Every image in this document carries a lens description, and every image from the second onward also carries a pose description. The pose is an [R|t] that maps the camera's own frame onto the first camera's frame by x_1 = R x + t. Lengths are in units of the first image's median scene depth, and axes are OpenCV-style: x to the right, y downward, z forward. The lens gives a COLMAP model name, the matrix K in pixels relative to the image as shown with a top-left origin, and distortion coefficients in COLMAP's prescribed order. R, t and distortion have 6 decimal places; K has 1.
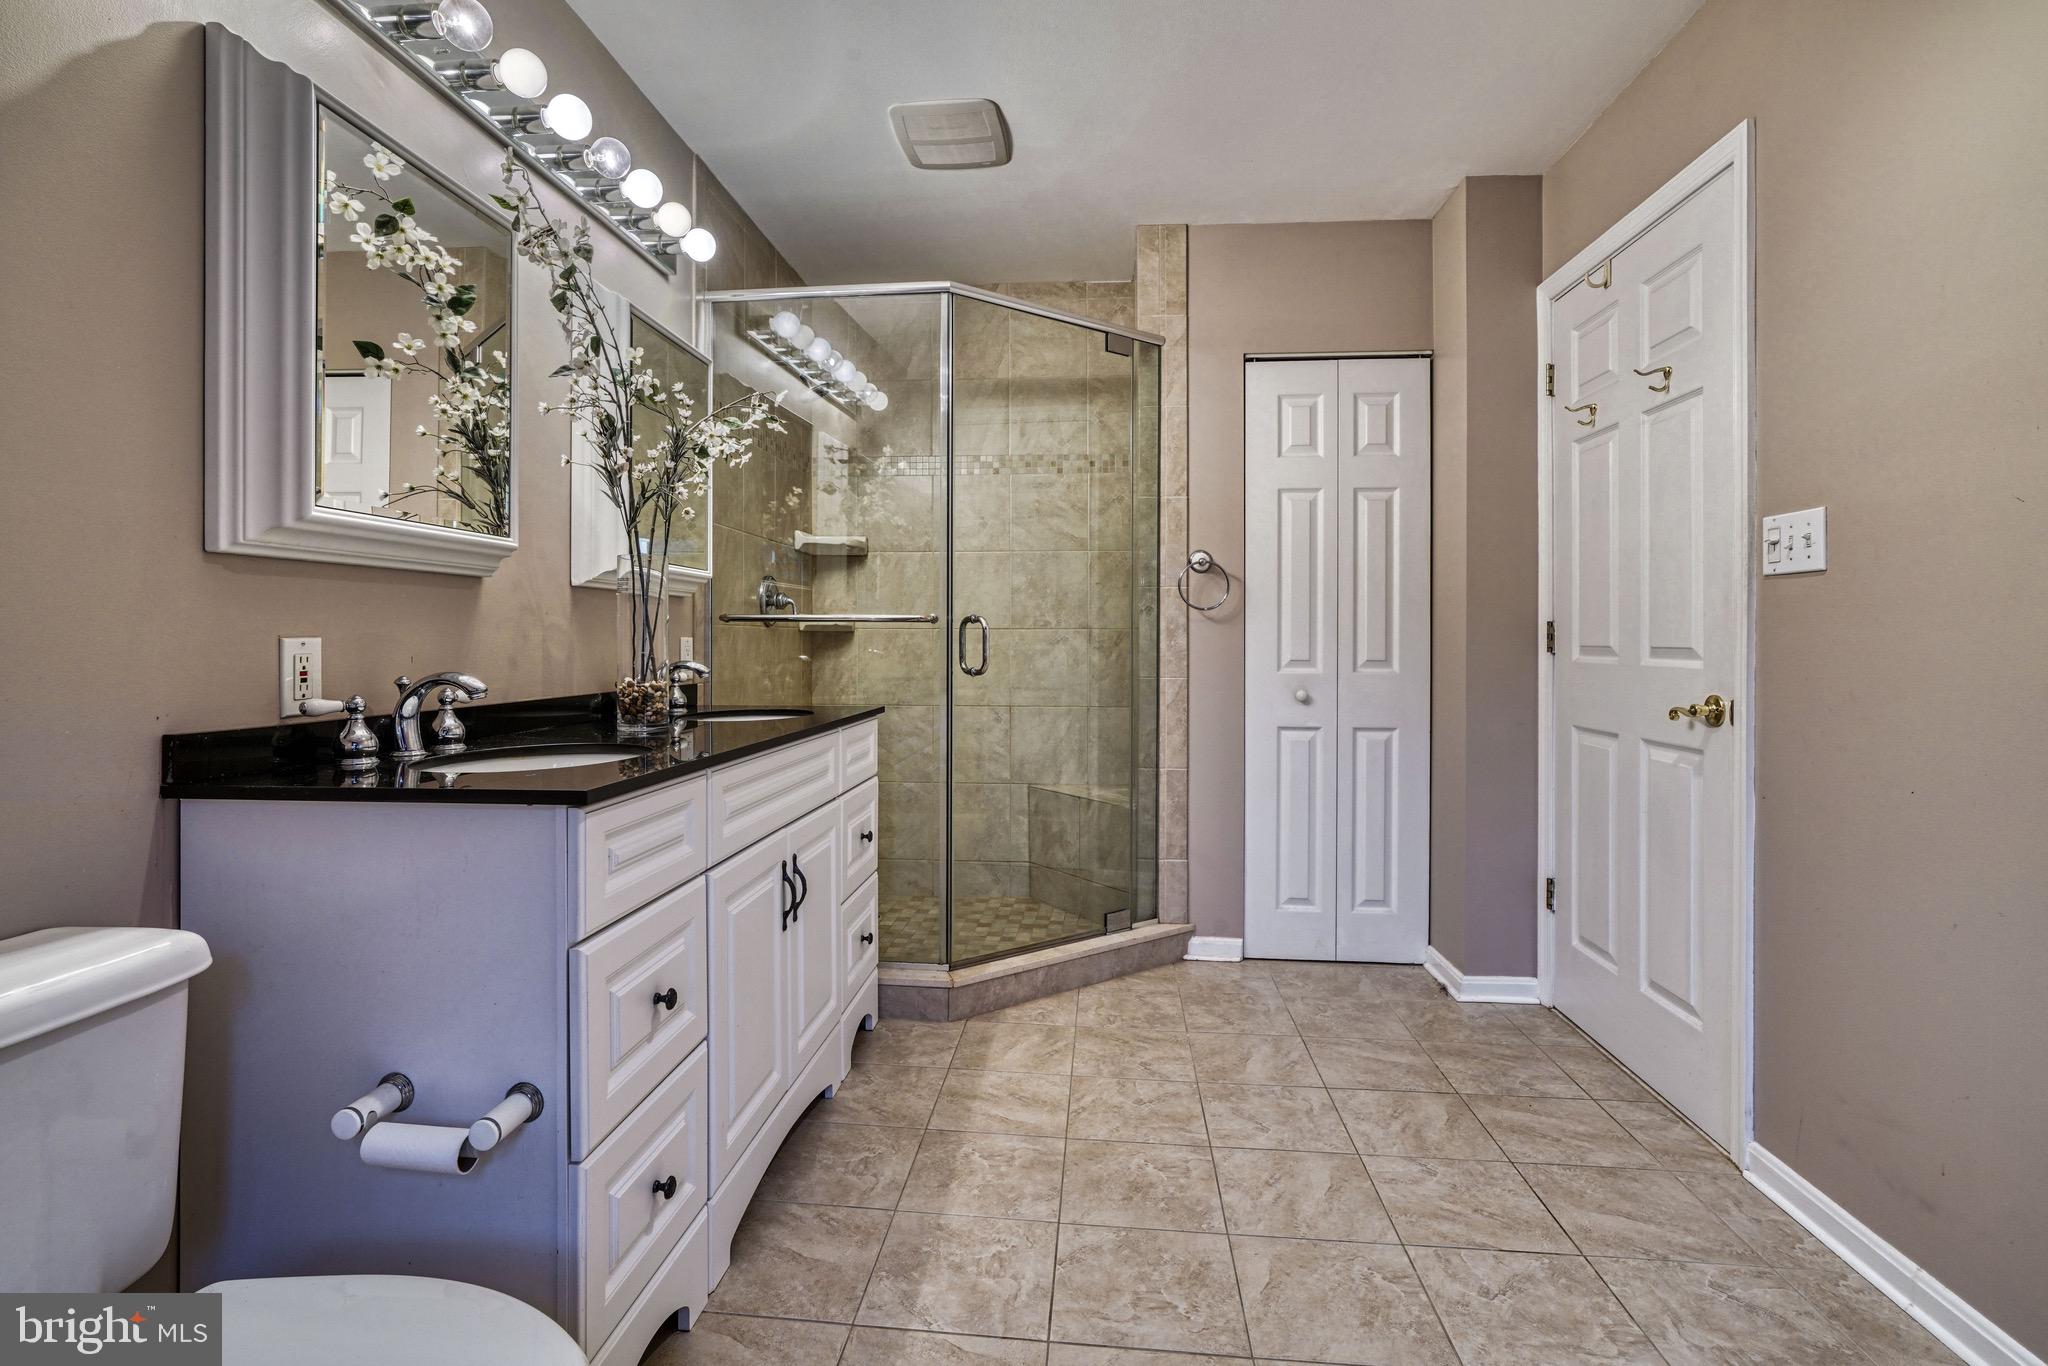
lens RADIAL K [[953.9, 0, 1008.9], [0, 953.9, 681.4], [0, 0, 1]] dist [0.001402, 0.000854]
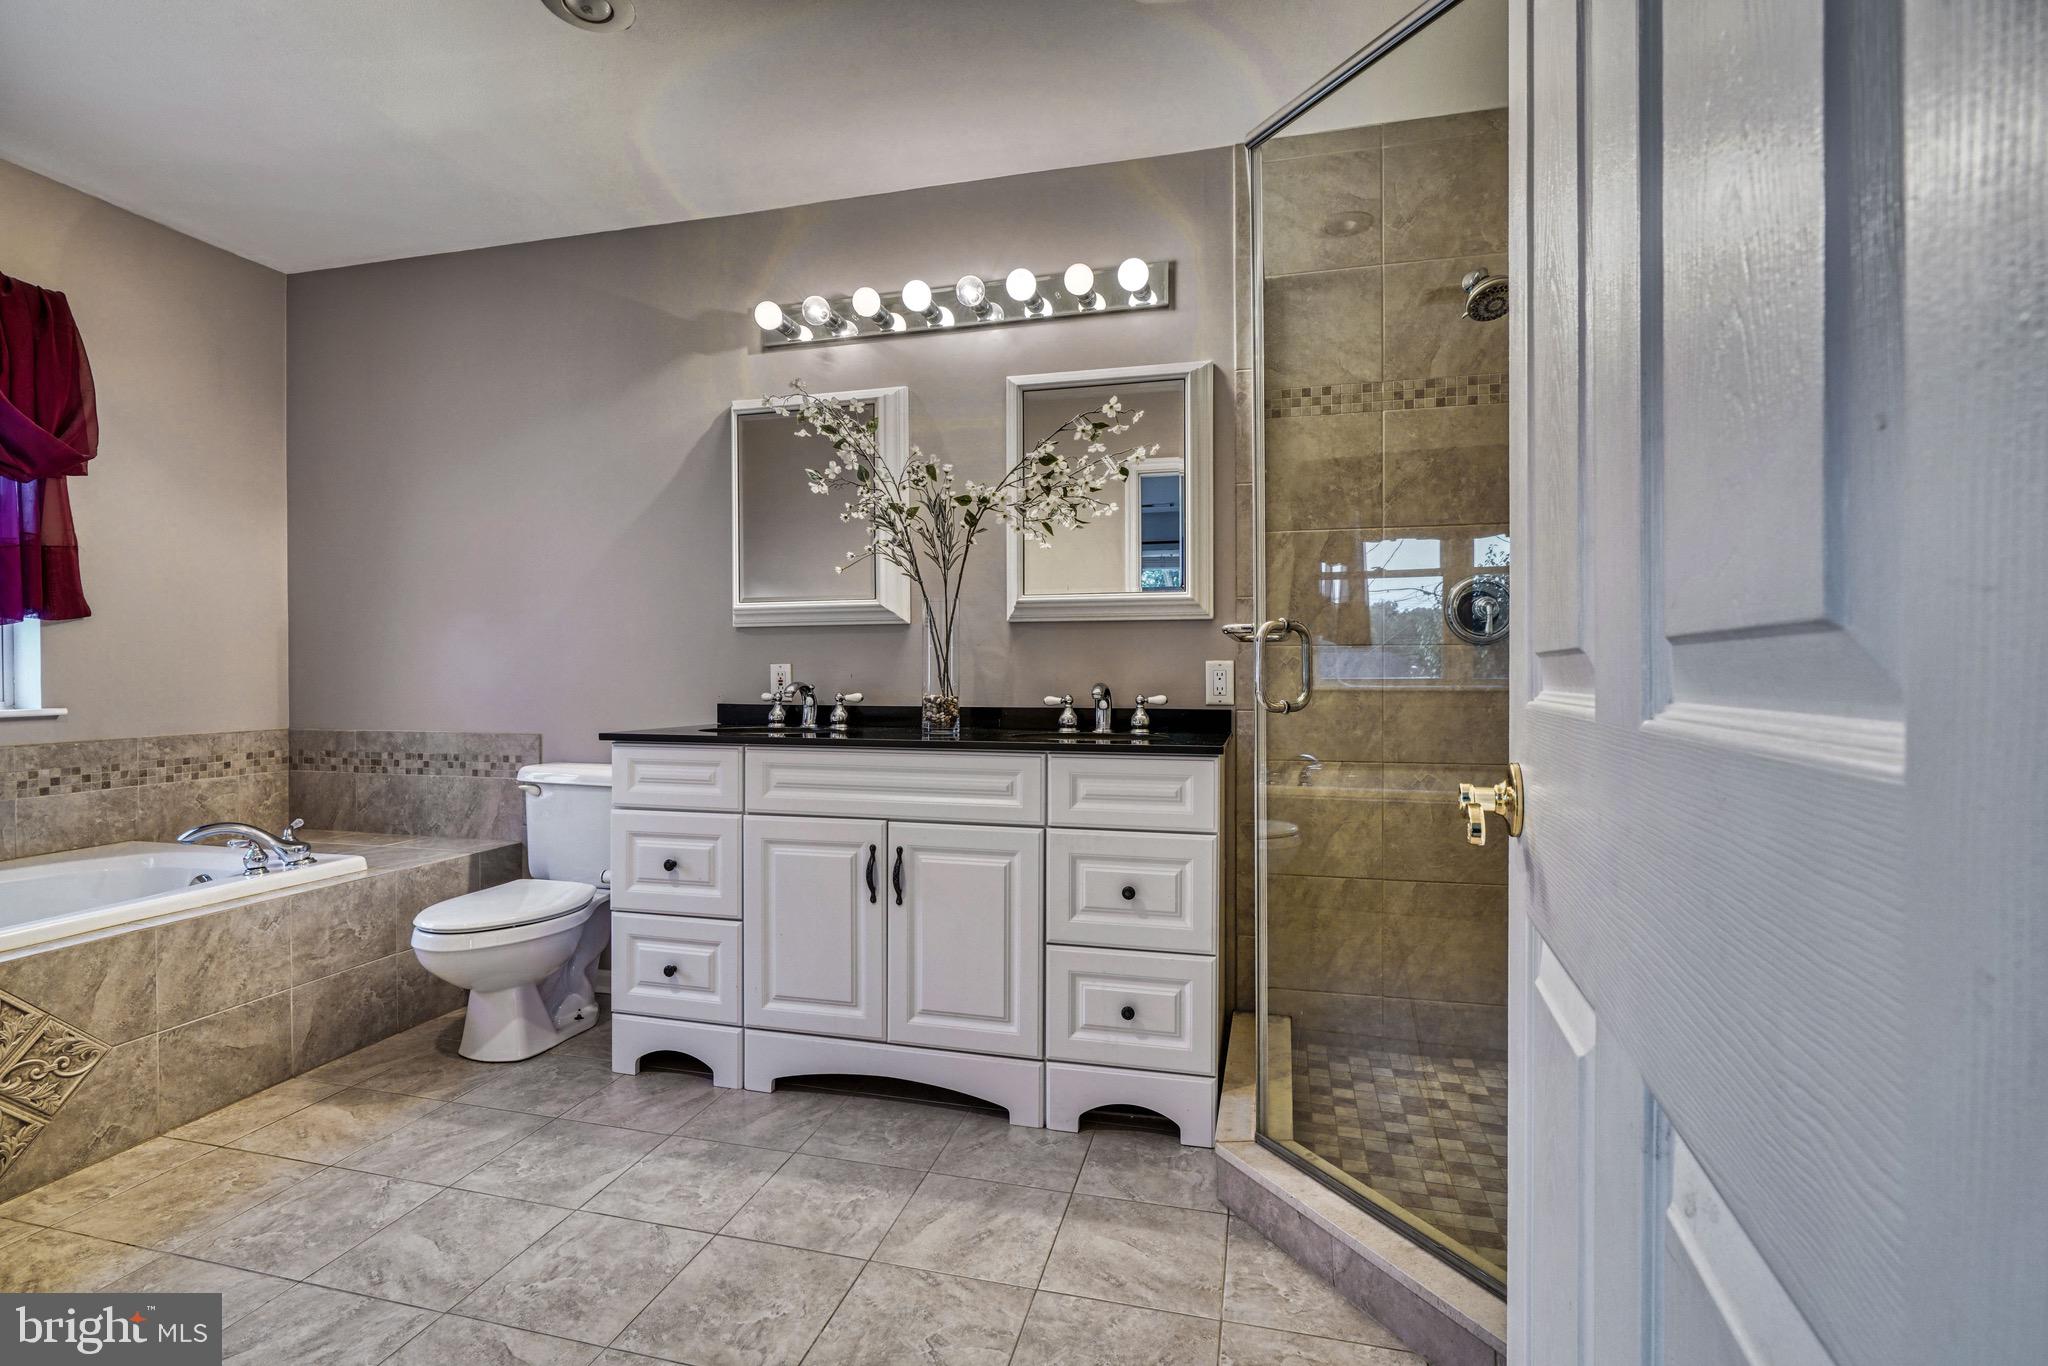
lens RADIAL K [[953.9, 0, 1008.9], [0, 953.9, 681.4], [0, 0, 1]] dist [0.001402, 0.000854]
pose [[-0.148528, 0.012696, -0.988827, 0.886908], [-0.036718, 0.999157, 0.018344, -0.045190], [0.988226, 0.039032, -0.147936, 1.268242]]
